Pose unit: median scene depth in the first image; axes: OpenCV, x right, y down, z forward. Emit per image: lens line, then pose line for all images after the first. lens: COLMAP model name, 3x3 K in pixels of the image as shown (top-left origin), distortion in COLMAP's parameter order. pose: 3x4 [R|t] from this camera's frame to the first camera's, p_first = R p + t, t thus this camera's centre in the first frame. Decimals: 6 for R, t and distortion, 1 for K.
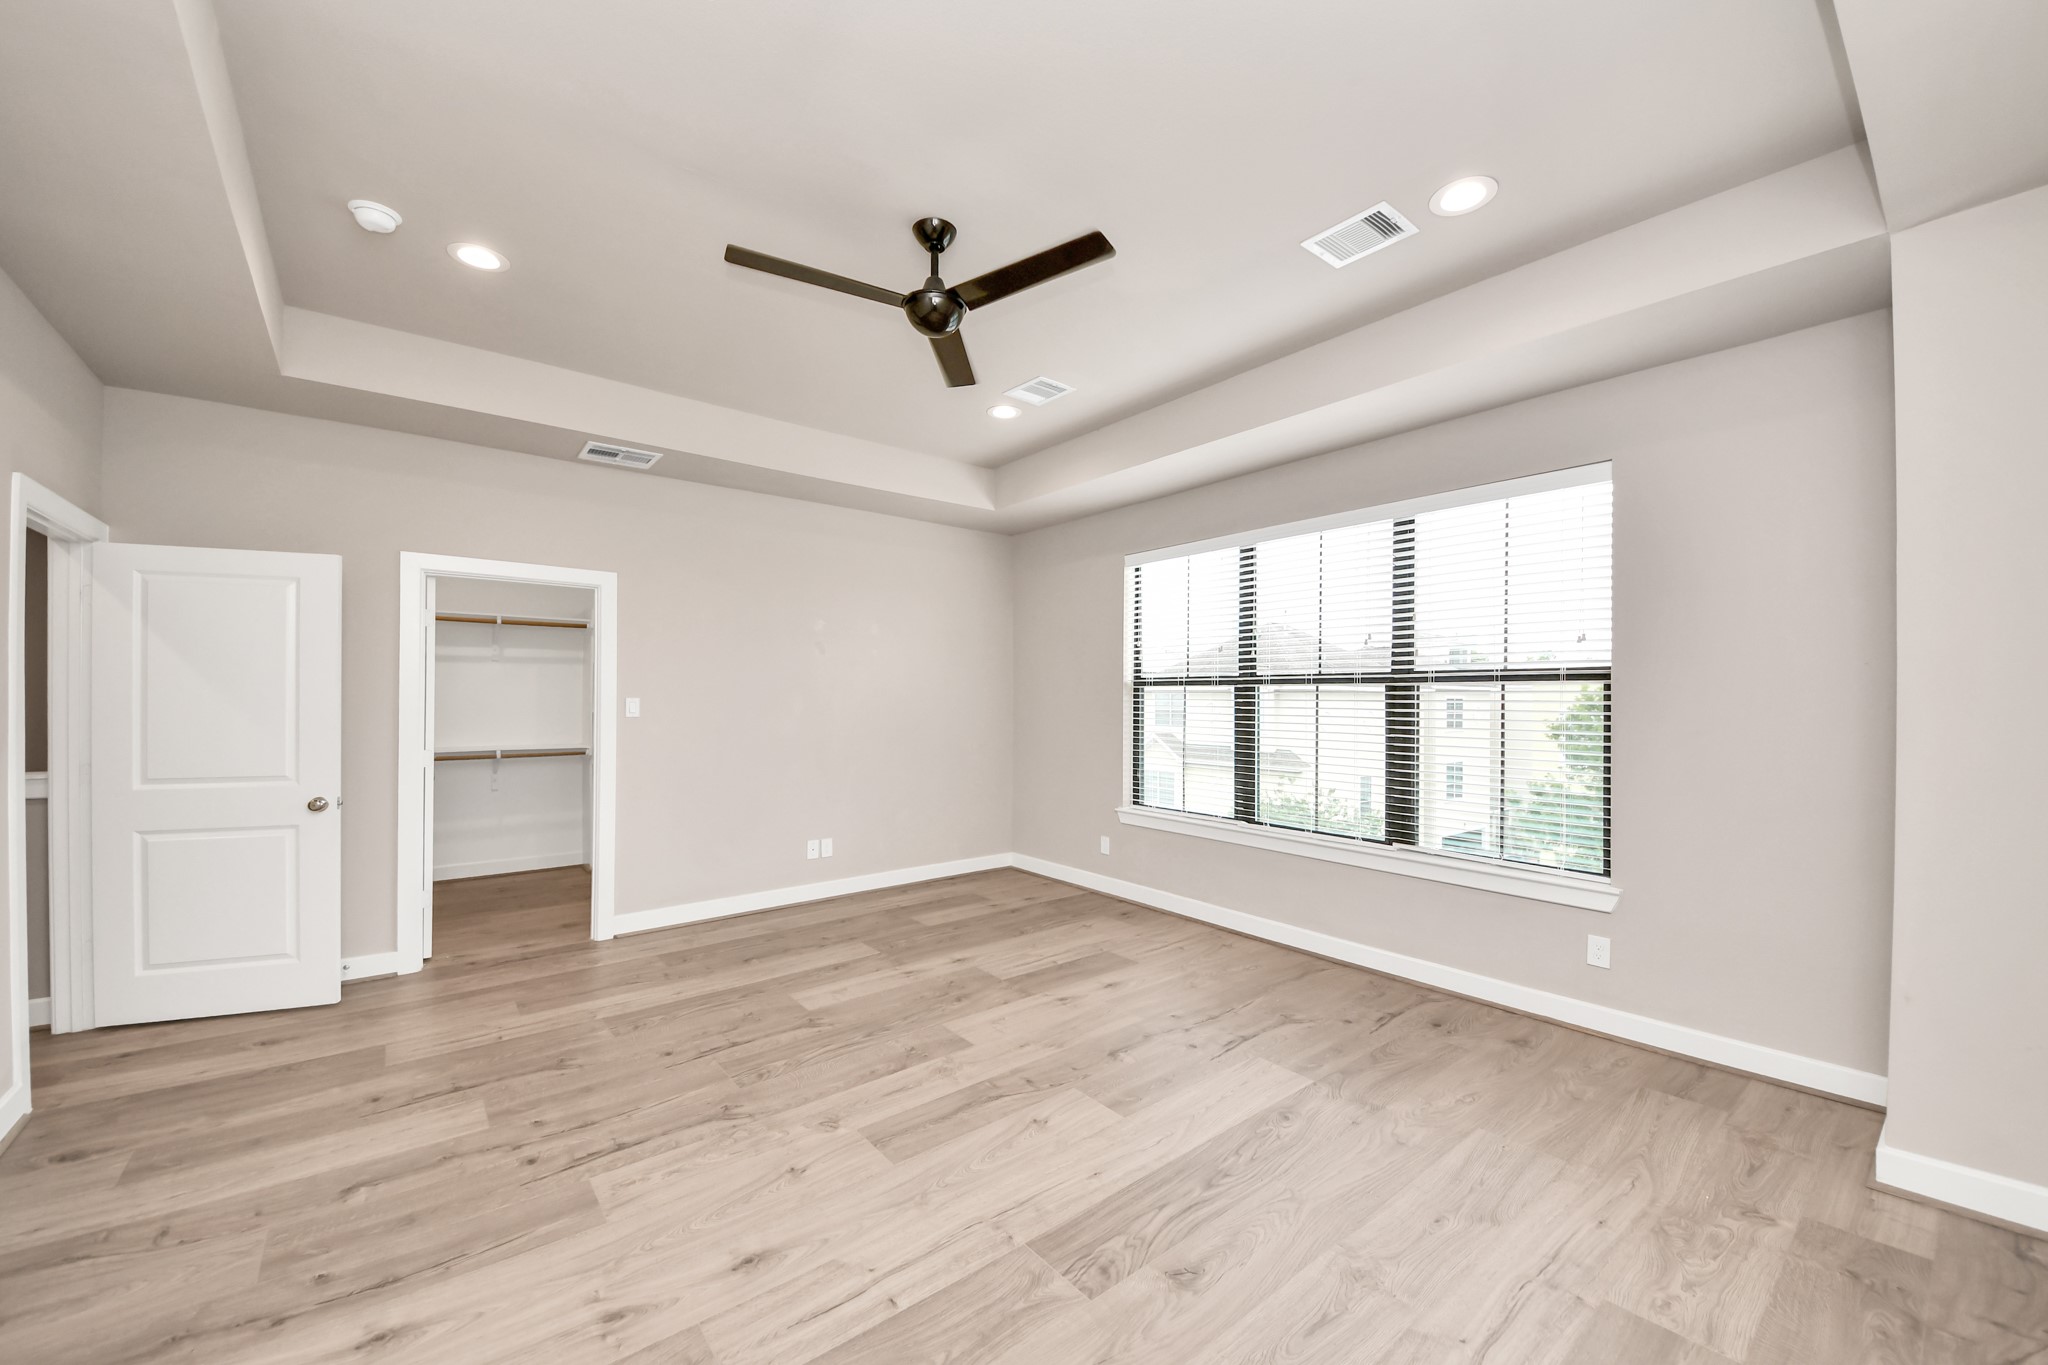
lens RADIAL K [[764.6, 0, 1019.7], [0, 764.6, 695.2], [0, 0, 1]] dist [0.042383, -0.025799]
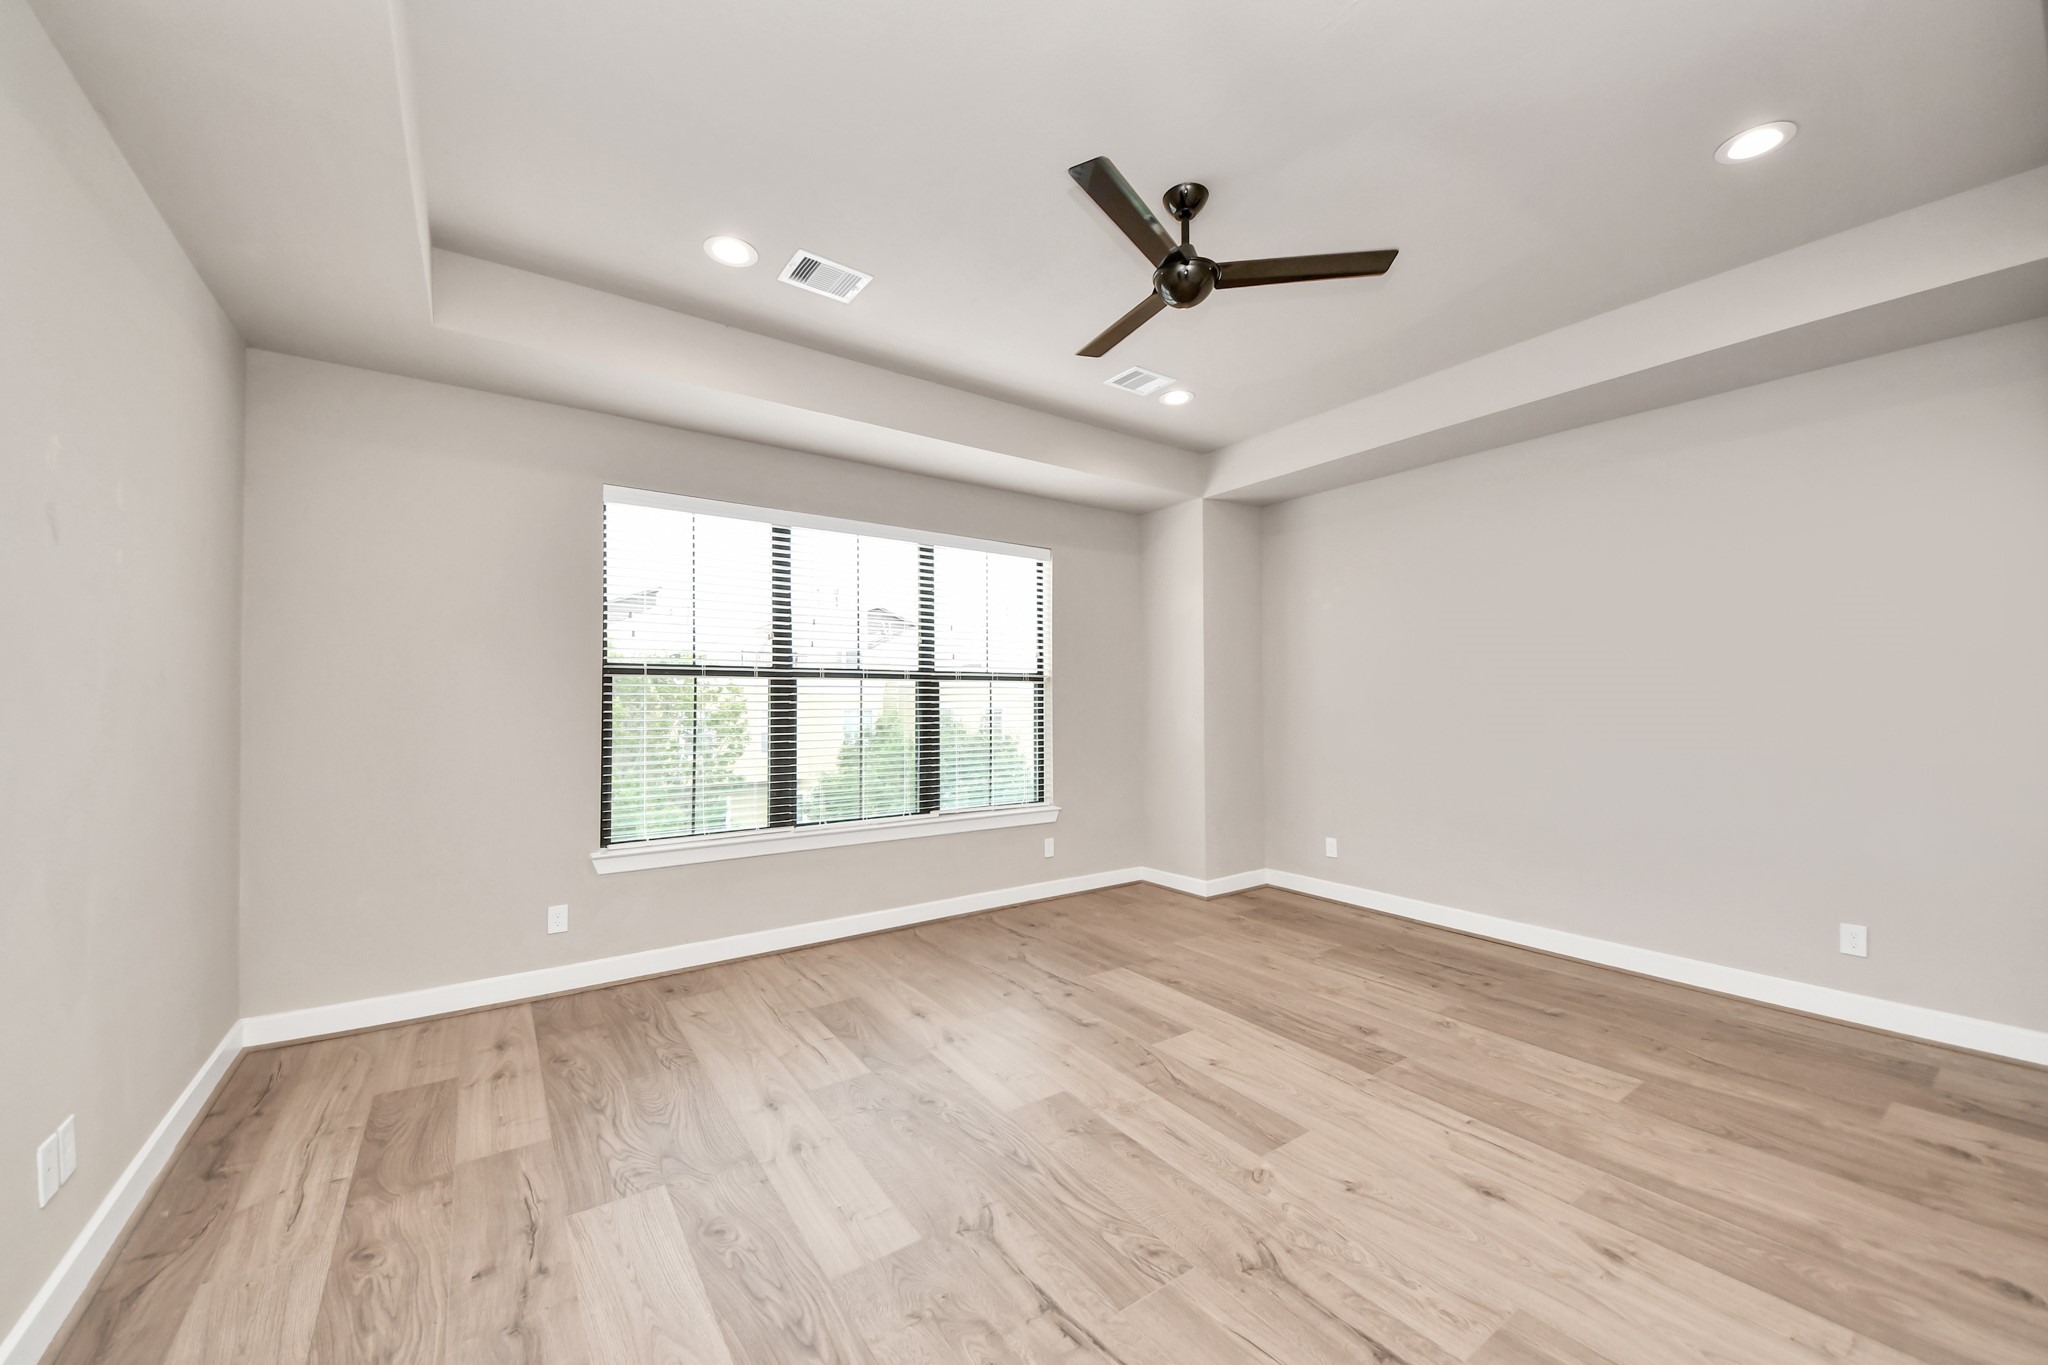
lens RADIAL K [[795.4, 0, 1024.0], [0, 795.4, 682.5], [0, 0, 1]] dist [0.037068, -0.019430]
pose [[0.058492, 0.013167, 0.998201, -0.832001], [-0.003883, 0.999908, -0.012962, 0.004648], [-0.998280, -0.003117, 0.058537, 0.852863]]
